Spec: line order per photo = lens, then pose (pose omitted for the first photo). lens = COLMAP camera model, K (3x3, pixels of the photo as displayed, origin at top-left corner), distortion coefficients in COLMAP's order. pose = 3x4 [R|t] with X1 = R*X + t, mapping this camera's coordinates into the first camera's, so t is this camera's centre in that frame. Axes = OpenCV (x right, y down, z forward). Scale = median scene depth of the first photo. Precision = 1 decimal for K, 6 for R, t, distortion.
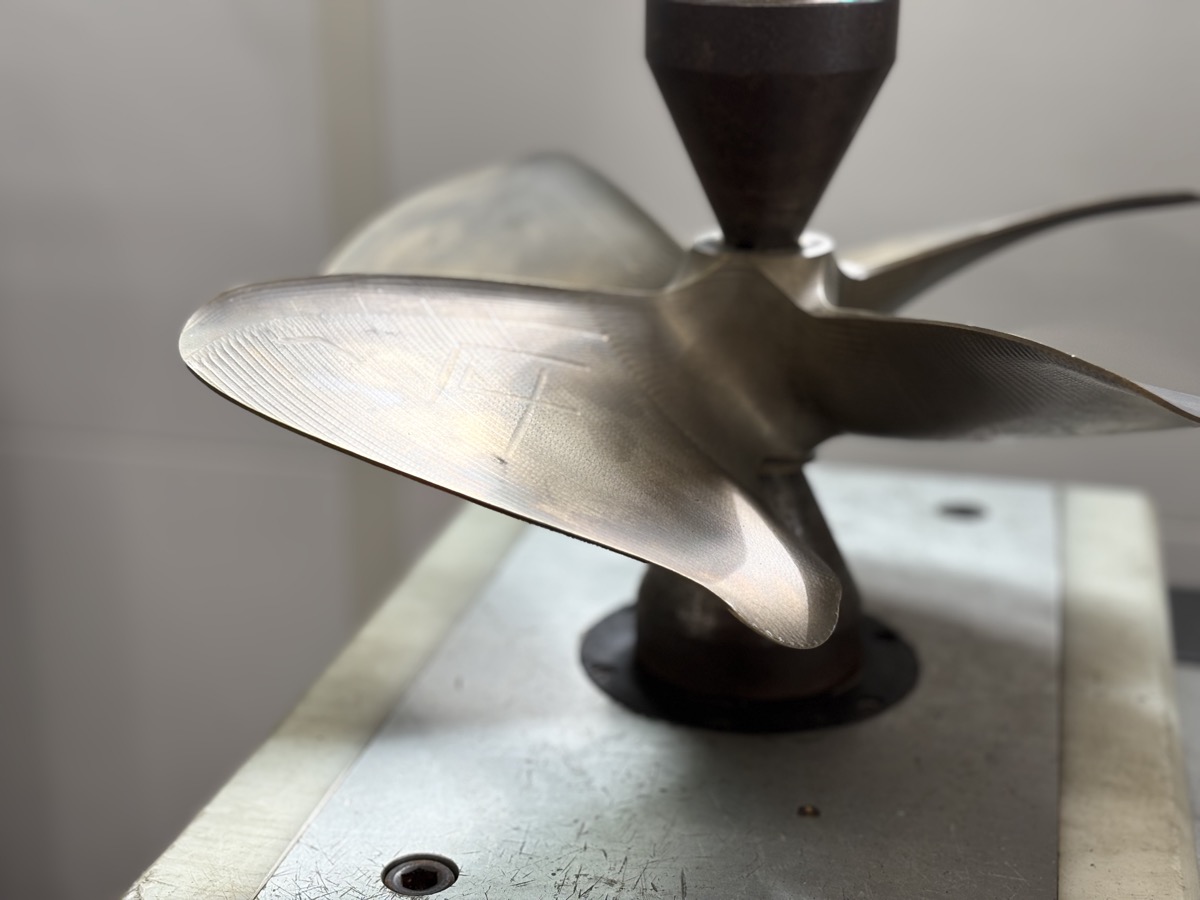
lens RADIAL K [[1835.5, 0, 600.0], [0, 1835.5, 450.0], [0, 0, 1]] dist [0.290003, -0.016341]
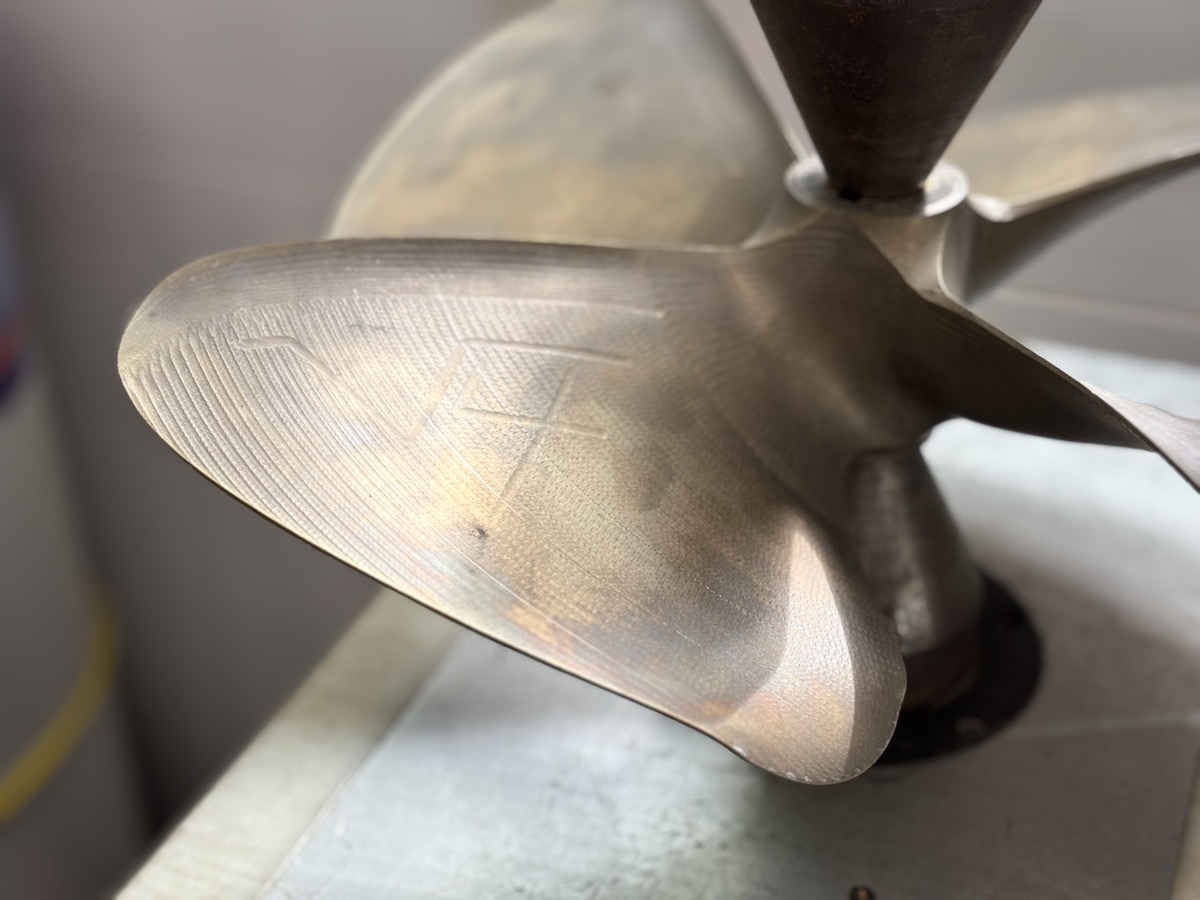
lens RADIAL K [[1857.4, 0, 600.0], [0, 1857.4, 450.0], [0, 0, 1]] dist [0.291342, -1.286630]
pose [[0.988029, 0.070960, -0.136980, 0.098932], [-0.038812, 0.973709, 0.224463, -0.197209], [0.149307, -0.216459, 0.964807, 0.197312]]
